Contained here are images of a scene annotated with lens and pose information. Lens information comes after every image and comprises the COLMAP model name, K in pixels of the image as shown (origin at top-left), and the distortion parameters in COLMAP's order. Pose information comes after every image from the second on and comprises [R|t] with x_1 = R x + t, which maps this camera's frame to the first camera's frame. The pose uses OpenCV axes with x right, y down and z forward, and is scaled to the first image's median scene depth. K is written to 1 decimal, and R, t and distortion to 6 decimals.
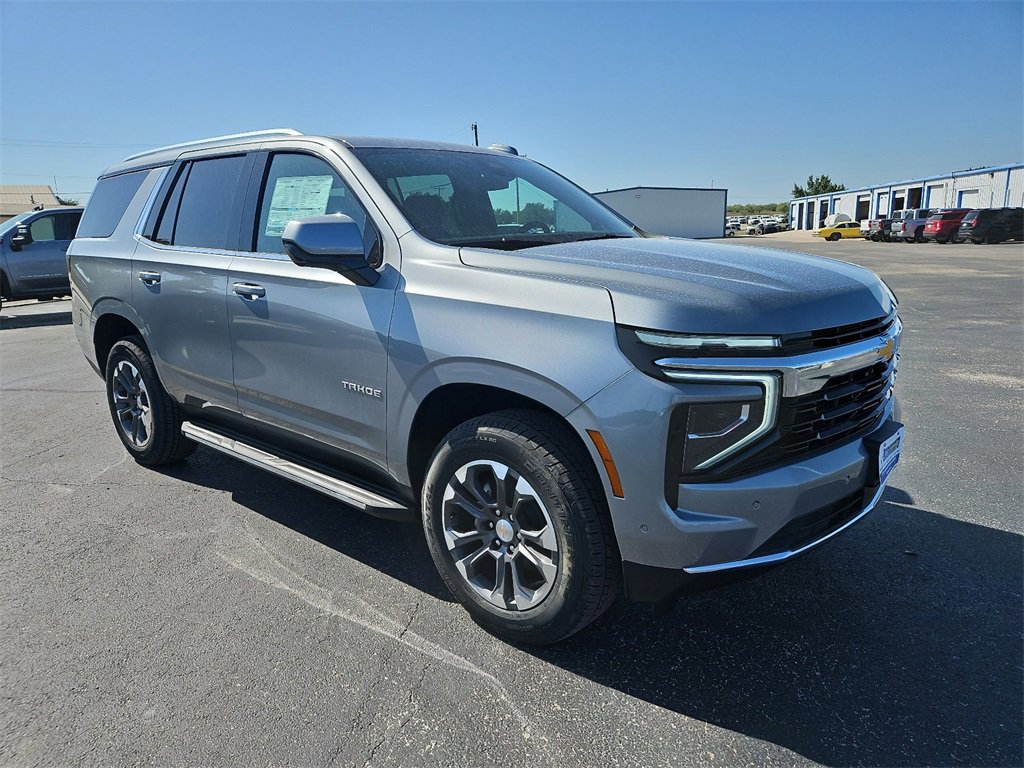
lens RADIAL K [[722.6, 0, 512.0], [0, 722.6, 384.0], [0, 0, 1]] dist [0.069680, -0.071683]
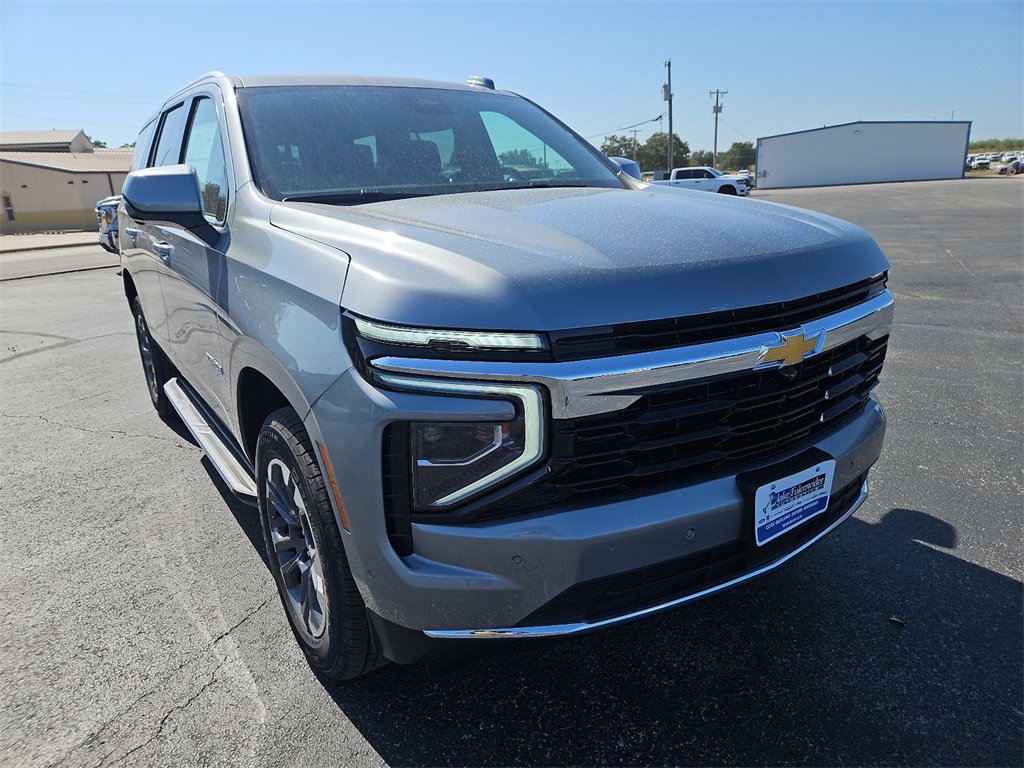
lens RADIAL K [[729.7, 0, 494.3], [0, 729.7, 383.2], [0, 0, 1]] dist [0.013220, -0.001645]
pose [[0.962805, 0.059515, -0.263560, 0.436291], [-0.041515, 0.996442, 0.073350, -0.057399], [0.266988, -0.059680, 0.961850, 0.260854]]
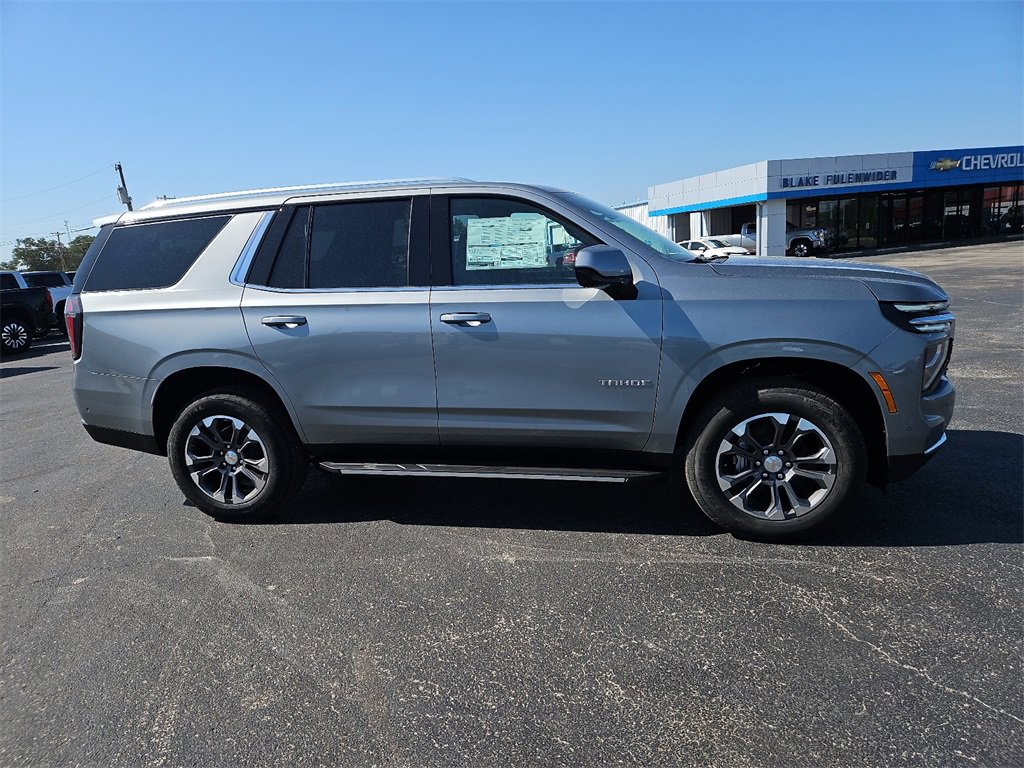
lens RADIAL K [[722.6, 0, 512.0], [0, 722.6, 384.0], [0, 0, 1]] dist [0.069680, -0.071683]
pose [[0.876273, -0.123021, 0.465846, -1.130859], [0.148504, 0.988744, -0.018233, 0.003231], [-0.458359, 0.085157, 0.884678, -0.011939]]
